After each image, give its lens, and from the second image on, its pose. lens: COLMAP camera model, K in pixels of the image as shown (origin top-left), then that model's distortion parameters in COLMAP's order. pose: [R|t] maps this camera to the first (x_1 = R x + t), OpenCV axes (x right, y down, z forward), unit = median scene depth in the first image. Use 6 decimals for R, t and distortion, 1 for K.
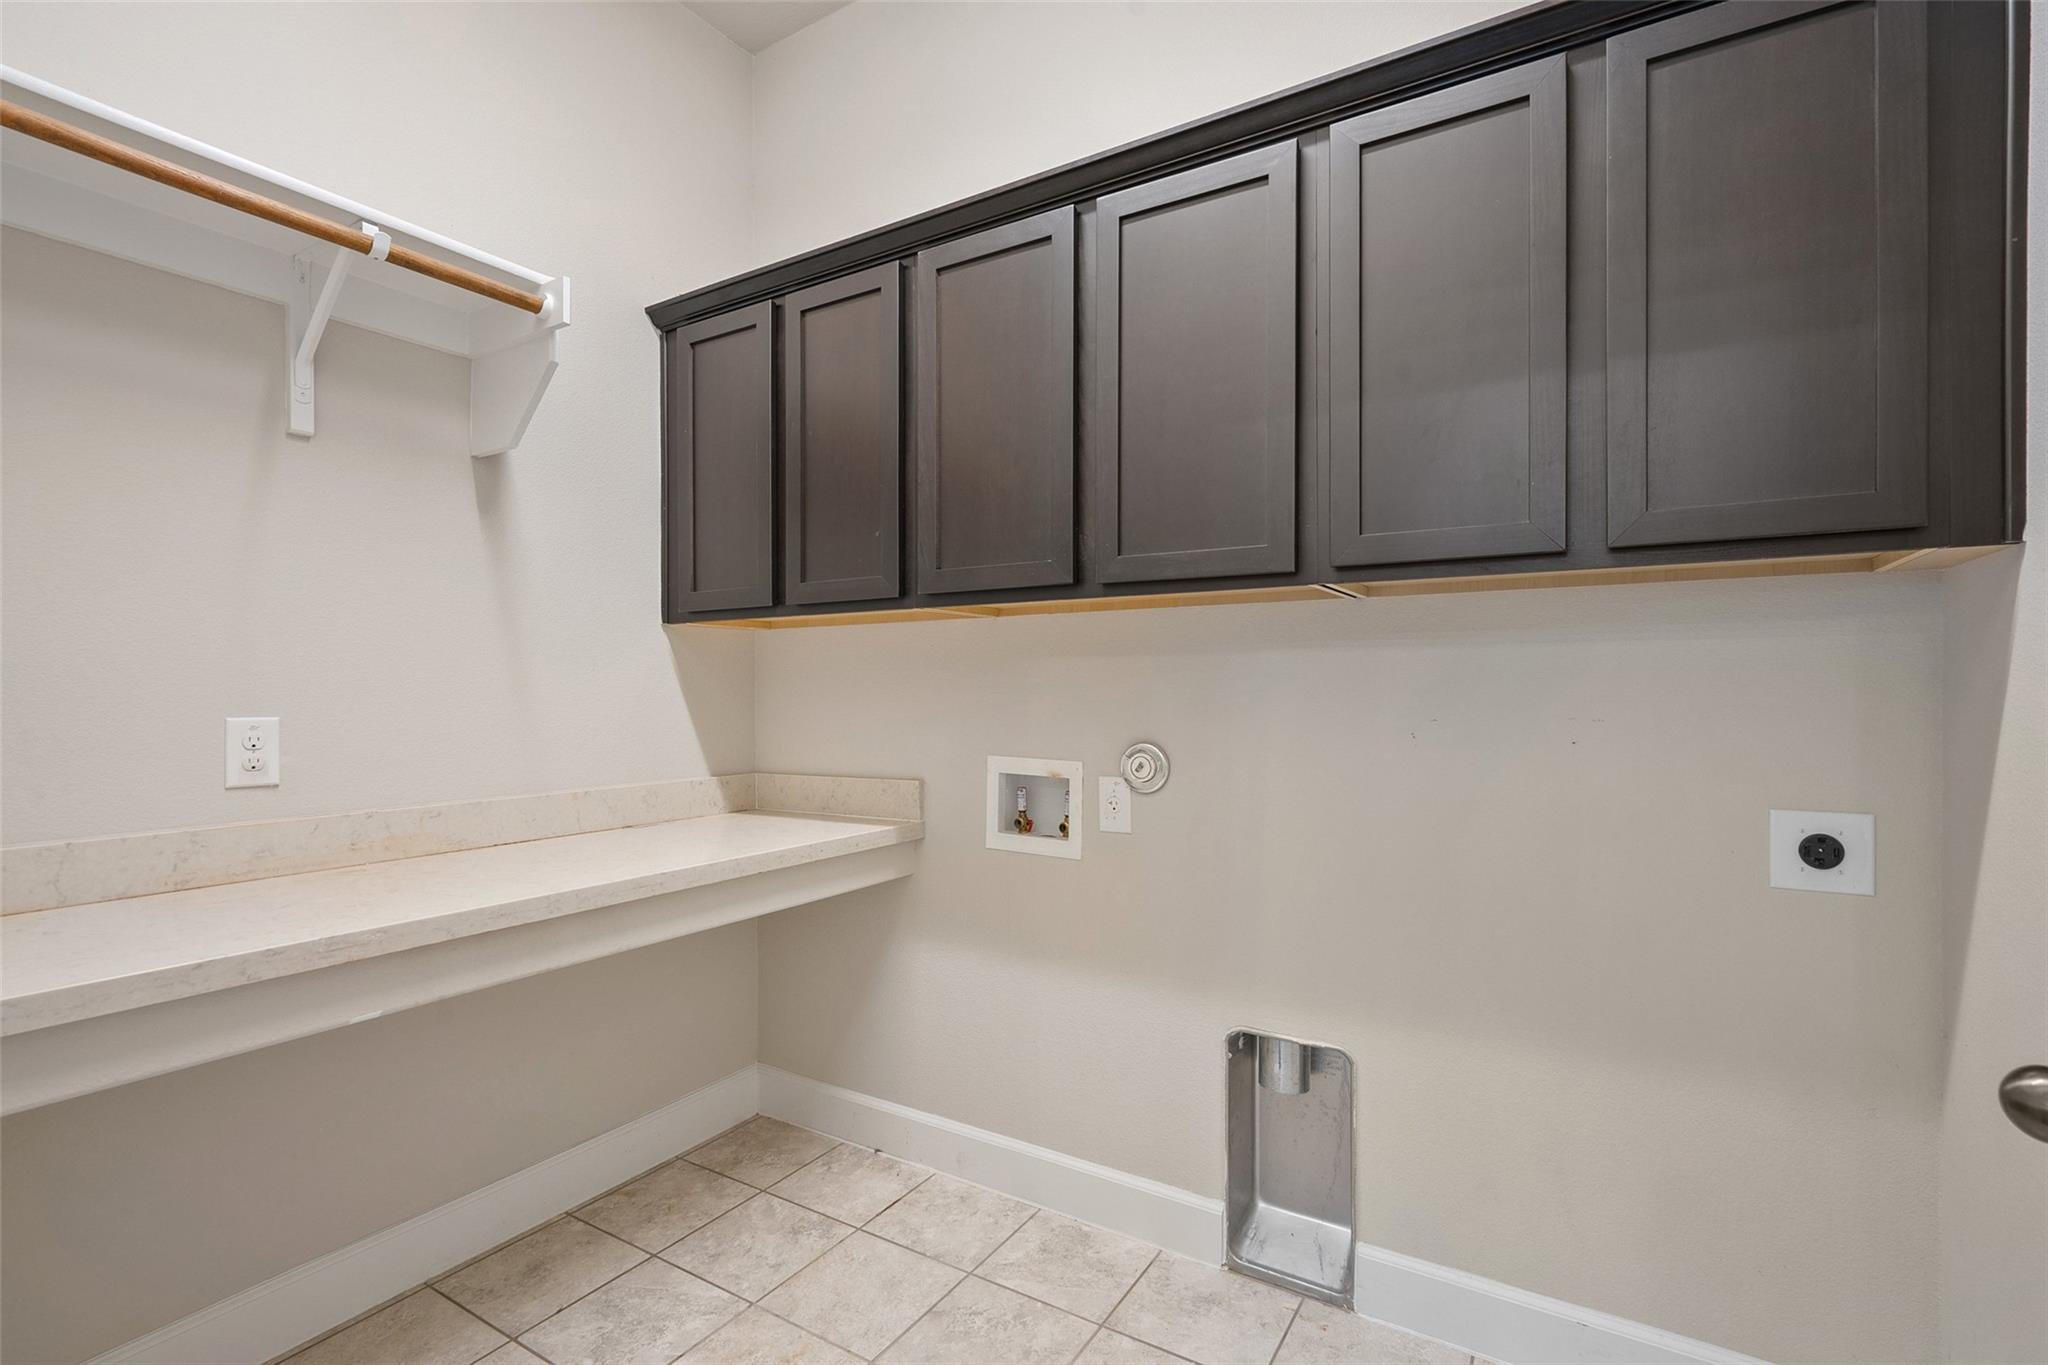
lens RADIAL K [[943.0, 0, 1025.6], [0, 943.0, 687.1], [0, 0, 1]] dist [-0.002638, 0.001865]
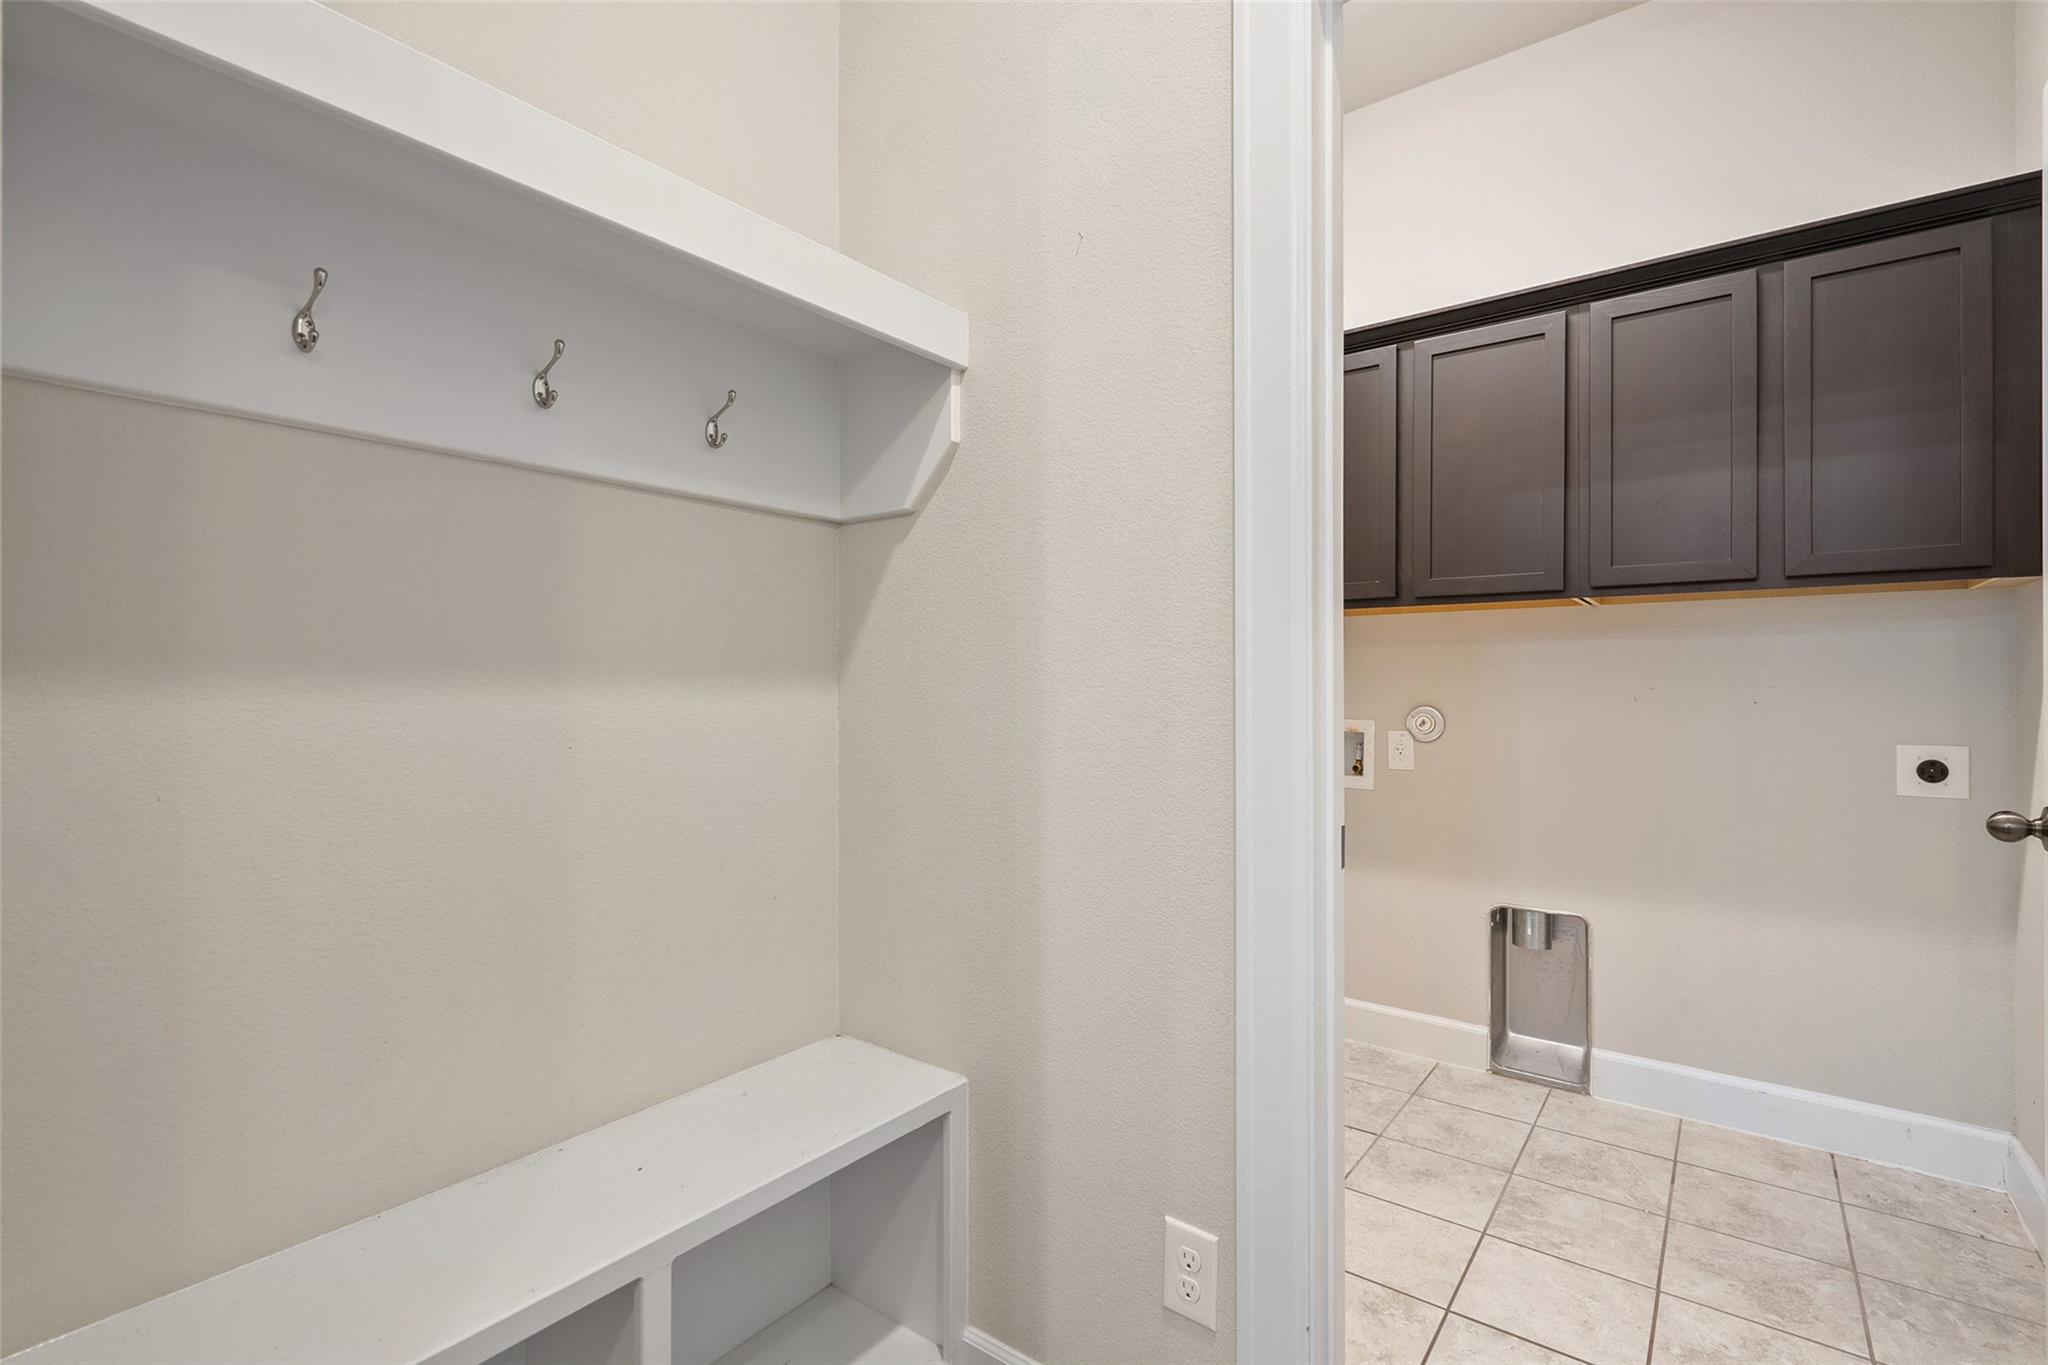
lens RADIAL K [[943.0, 0, 1021.7], [0, 943.0, 678.8], [0, 0, 1]] dist [-0.002638, 0.001865]
pose [[0.995555, 0.001327, -0.094174, -0.445612], [-0.001596, 0.999995, -0.002778, 0.028423], [0.094169, 0.002916, 0.995552, -0.610485]]
